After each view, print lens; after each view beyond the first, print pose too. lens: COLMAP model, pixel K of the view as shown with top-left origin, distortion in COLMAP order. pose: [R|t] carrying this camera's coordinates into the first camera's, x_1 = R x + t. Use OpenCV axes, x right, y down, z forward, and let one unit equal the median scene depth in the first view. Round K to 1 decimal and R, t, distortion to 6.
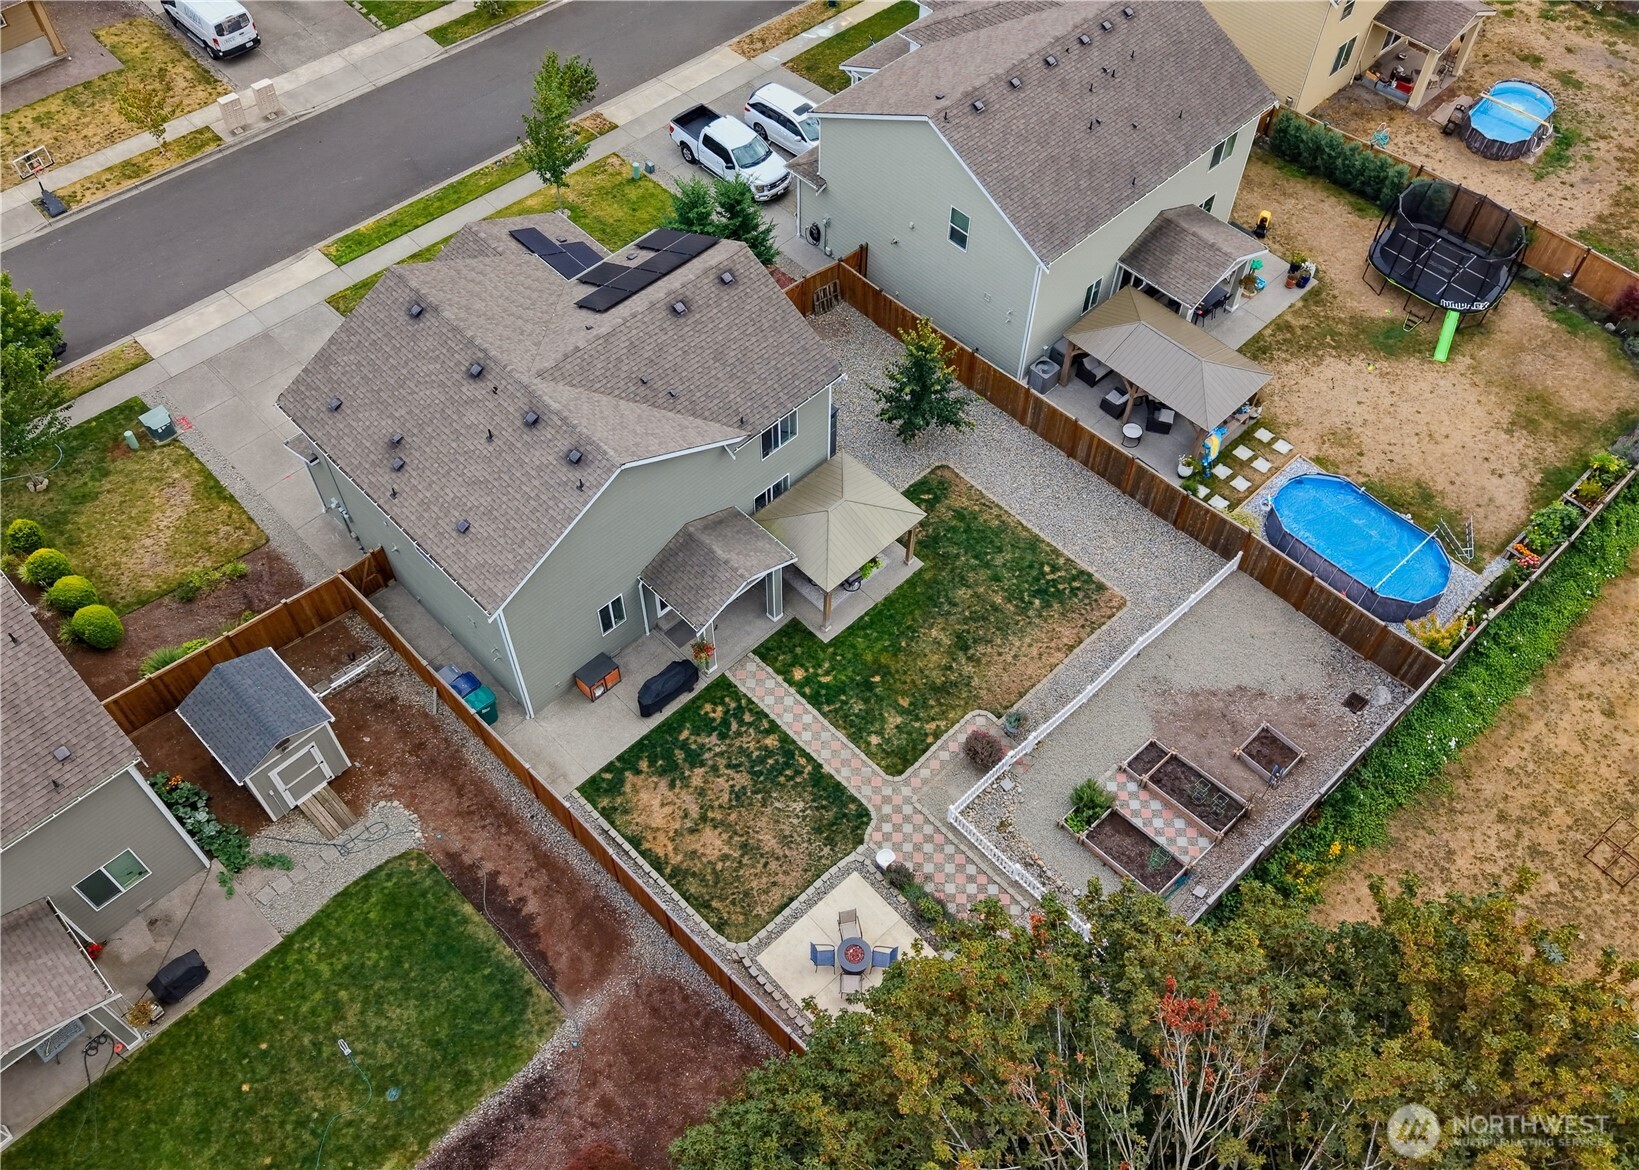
lens RADIAL K [[1388.3, 0, 827.4], [0, 1388.3, 579.8], [0, 0, 1]] dist [0.041012, -0.040181]
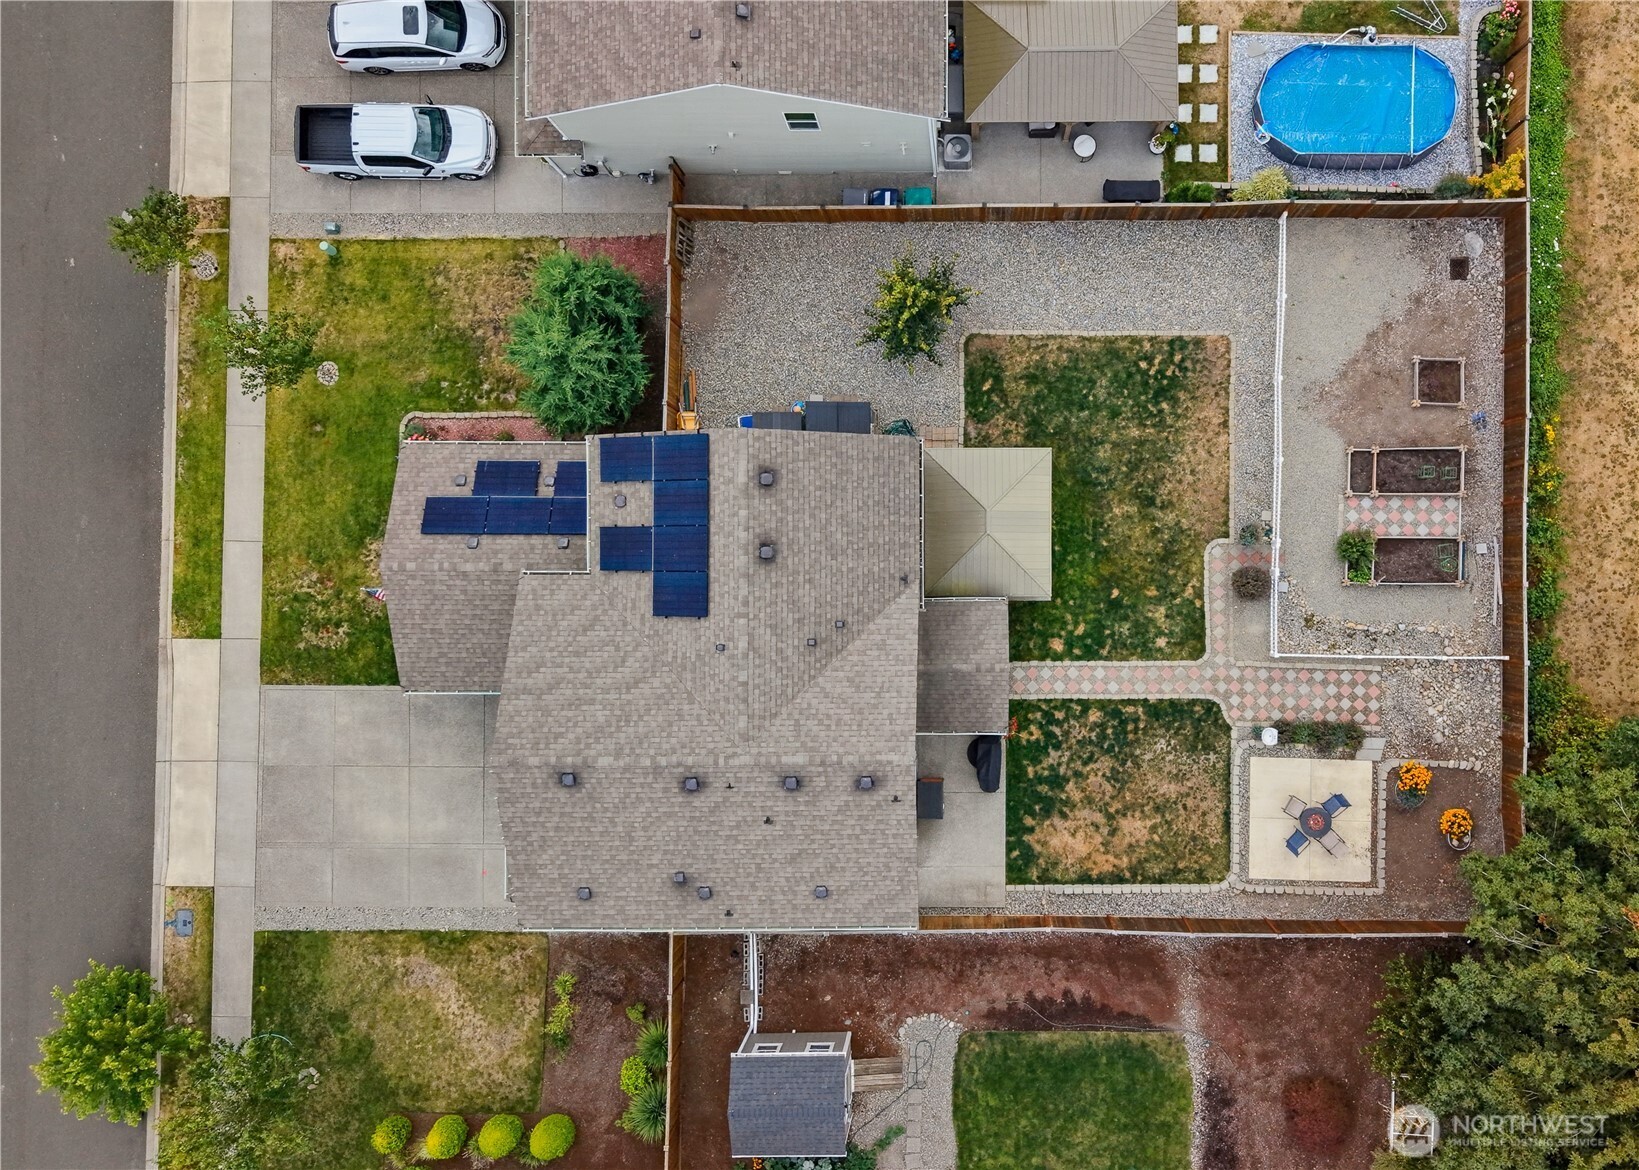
lens RADIAL K [[1418.0, 0, 971.4], [0, 1418.0, 573.1], [0, 0, 1]] dist [0.029242, -0.009379]
pose [[0.697942, -0.716119, -0.007130, -0.020550], [0.584811, 0.564164, 0.582850, -0.617256], [-0.413368, -0.410965, 0.812548, 0.222695]]
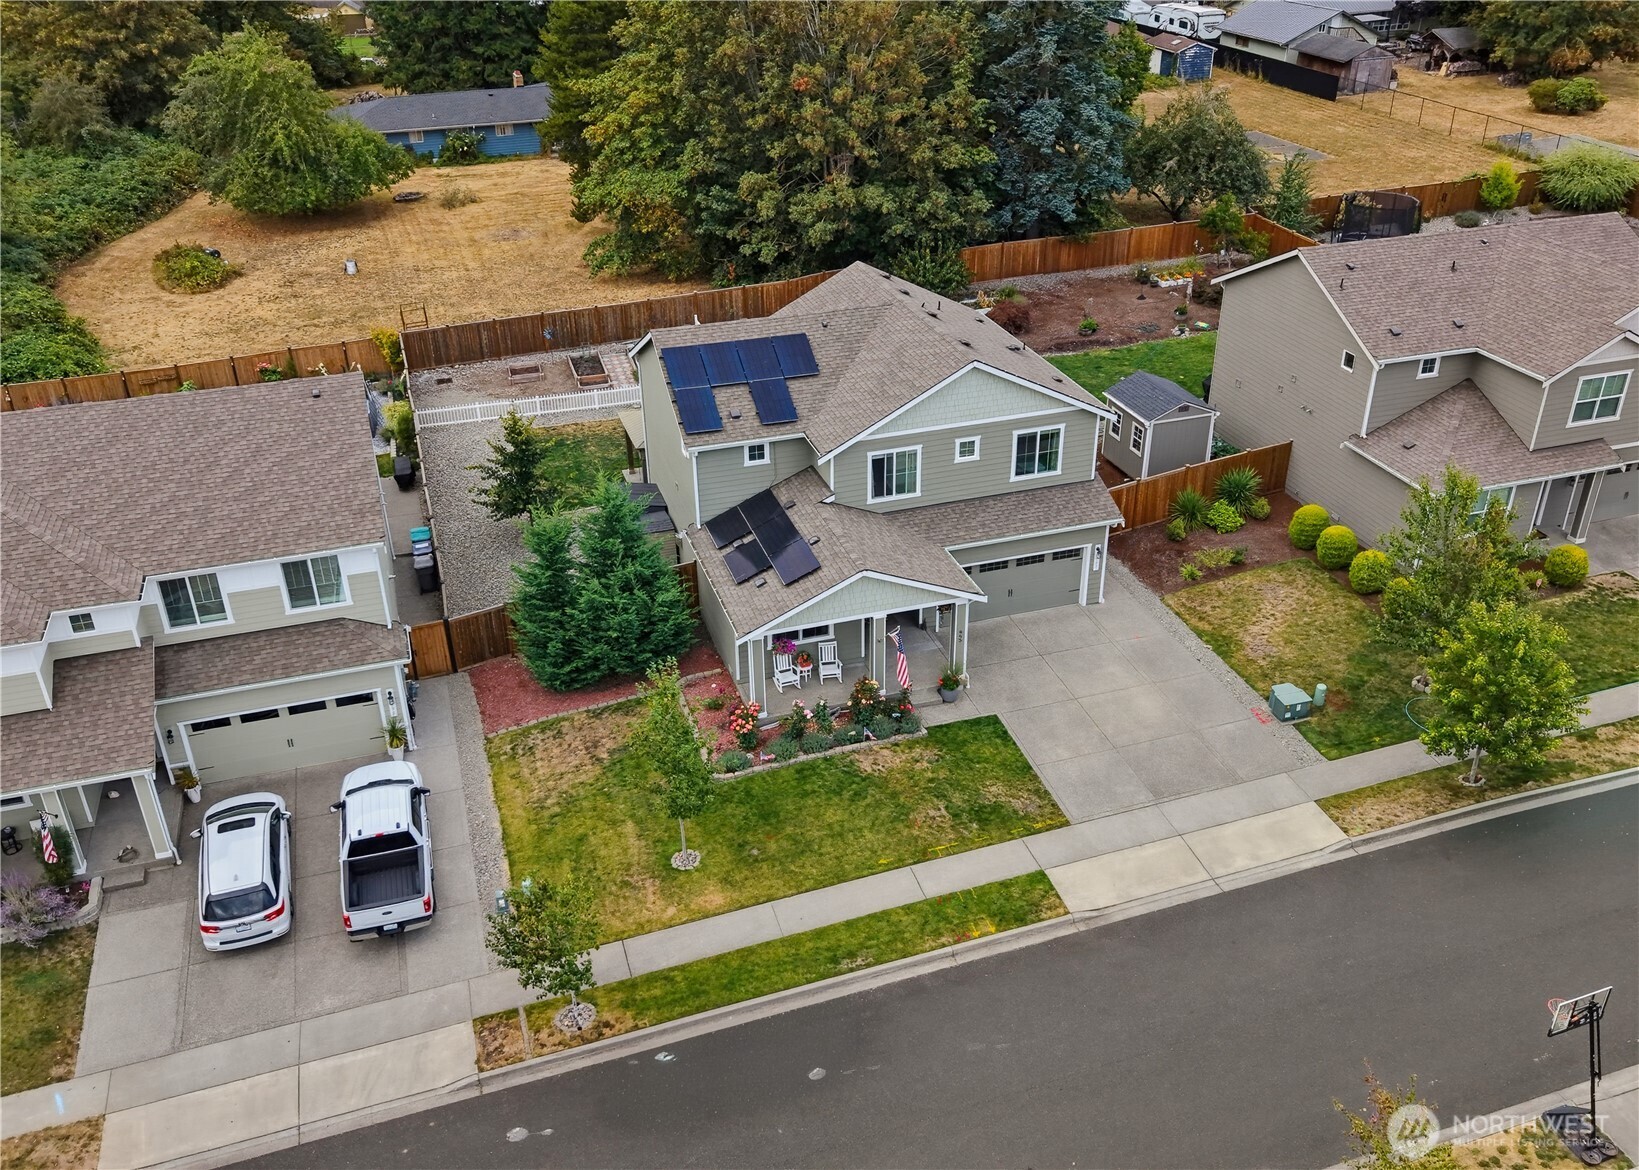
lens RADIAL K [[1388.3, 0, 807.8], [0, 1388.3, 588.1], [0, 0, 1]] dist [0.041012, -0.040181]
pose [[-0.890754, -0.222054, 0.396546, -0.625735], [0.369586, 0.153886, 0.916365, -1.133059], [-0.264506, 0.962814, -0.055006, 1.231695]]
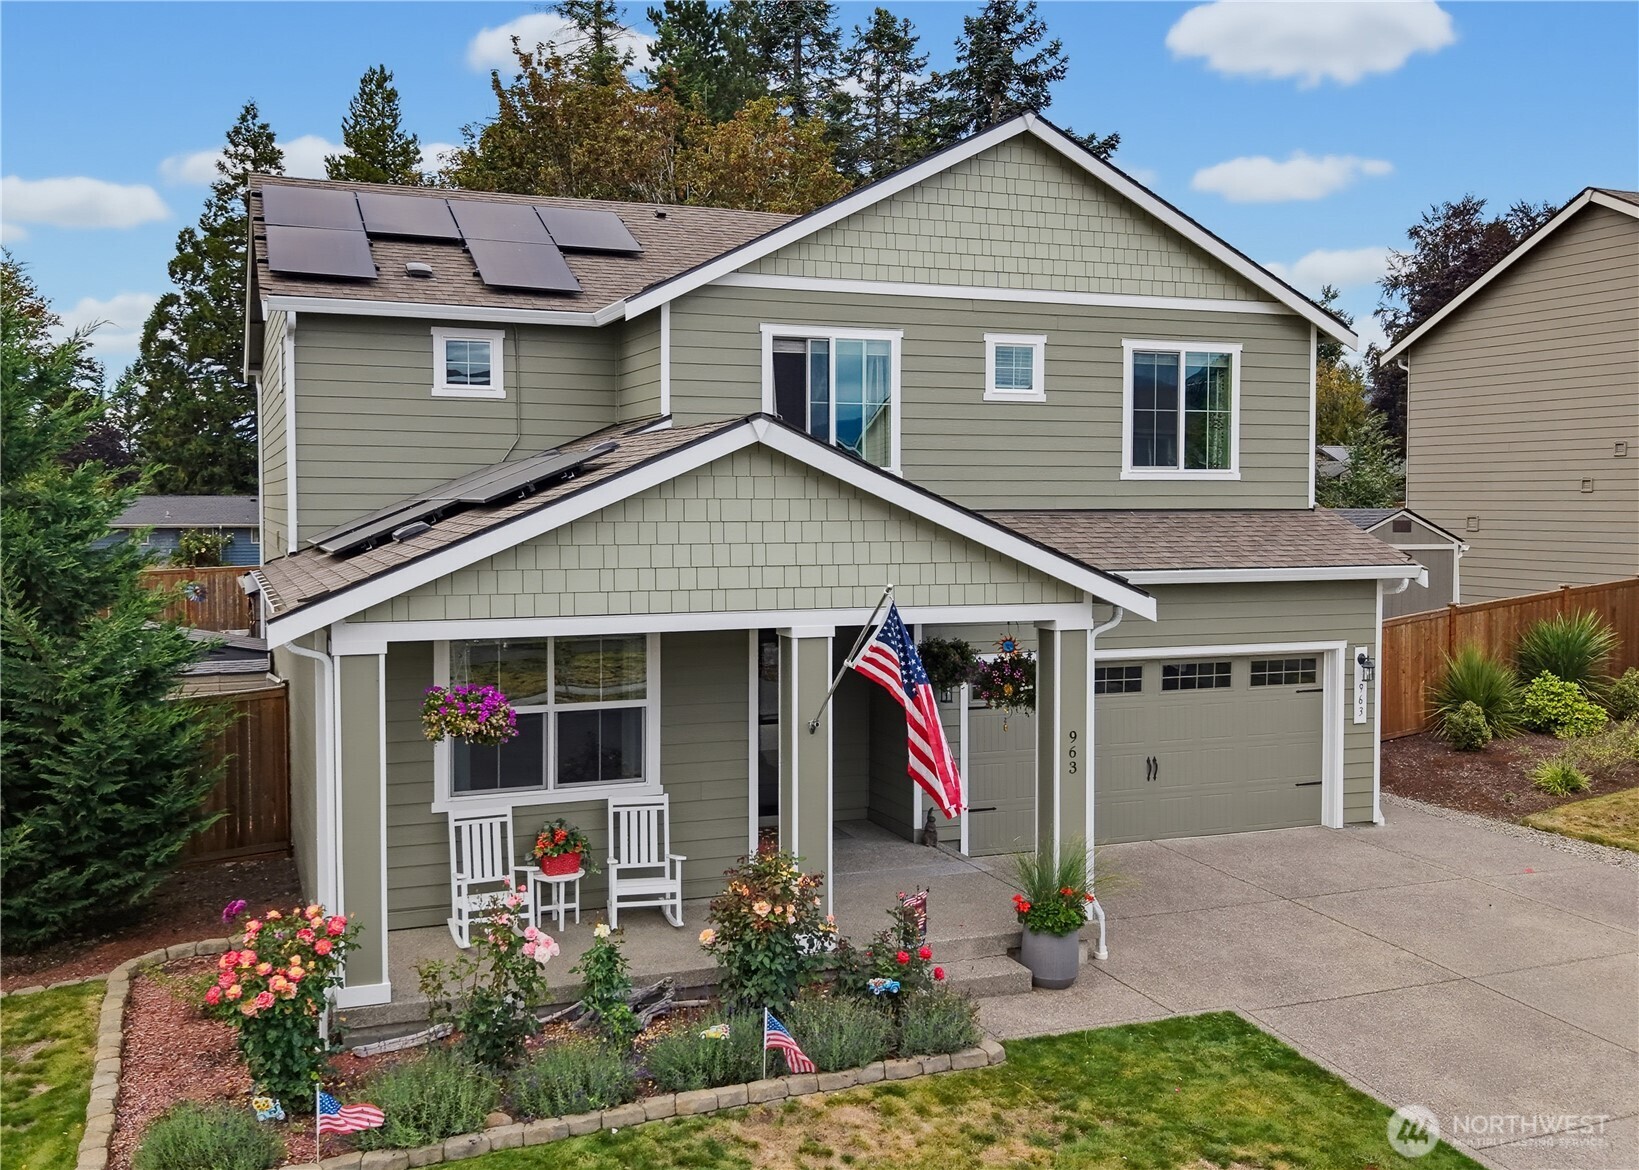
lens RADIAL K [[1487.7, 0, 775.9], [0, 1487.7, 583.2], [0, 0, 1]] dist [0.007699, 0.000000]
pose [[-0.917120, -0.032251, 0.397303, -0.412203], [0.316150, 0.548204, 0.774288, -0.490649], [-0.242775, 0.835722, -0.492573, 1.322532]]
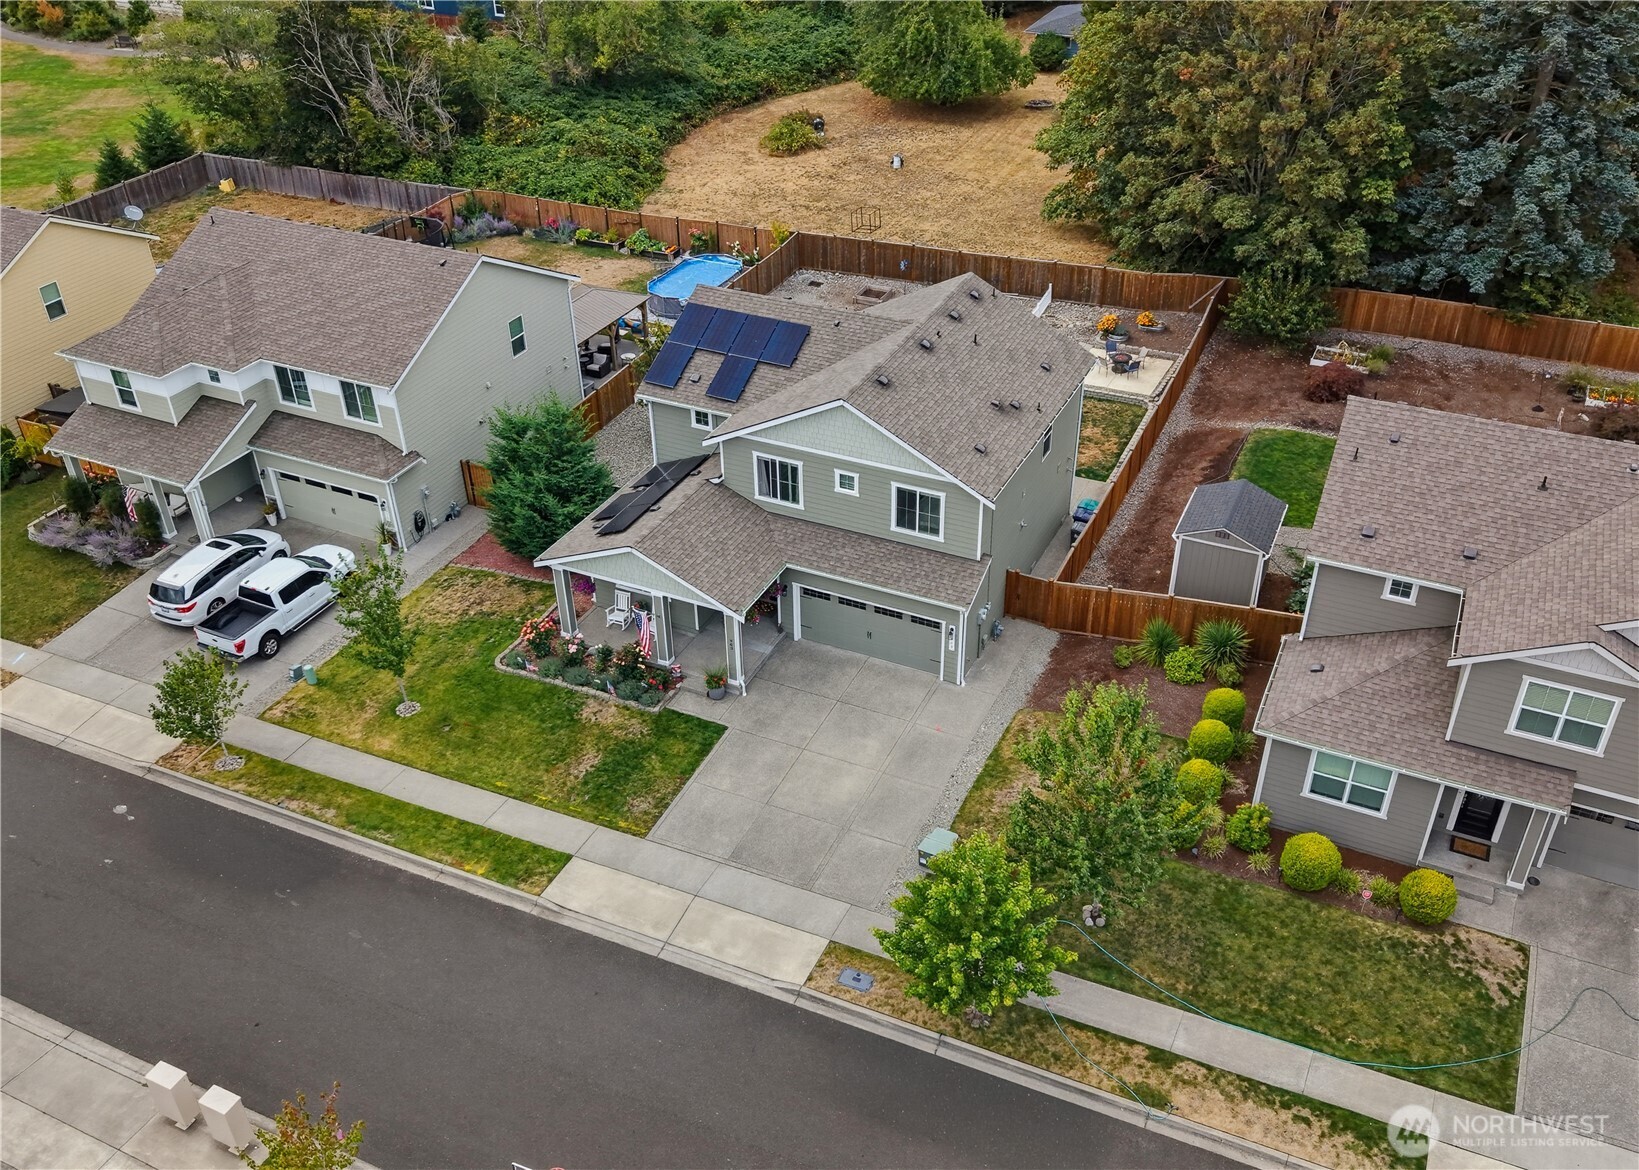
lens RADIAL K [[1388.3, 0, 828.9], [0, 1388.3, 578.5], [0, 0, 1]] dist [0.041012, -0.040181]
pose [[-0.346799, -0.526319, 0.776350, -1.124043], [0.763131, 0.322892, 0.559796, -0.731063], [-0.545308, 0.786594, 0.289671, 0.816172]]
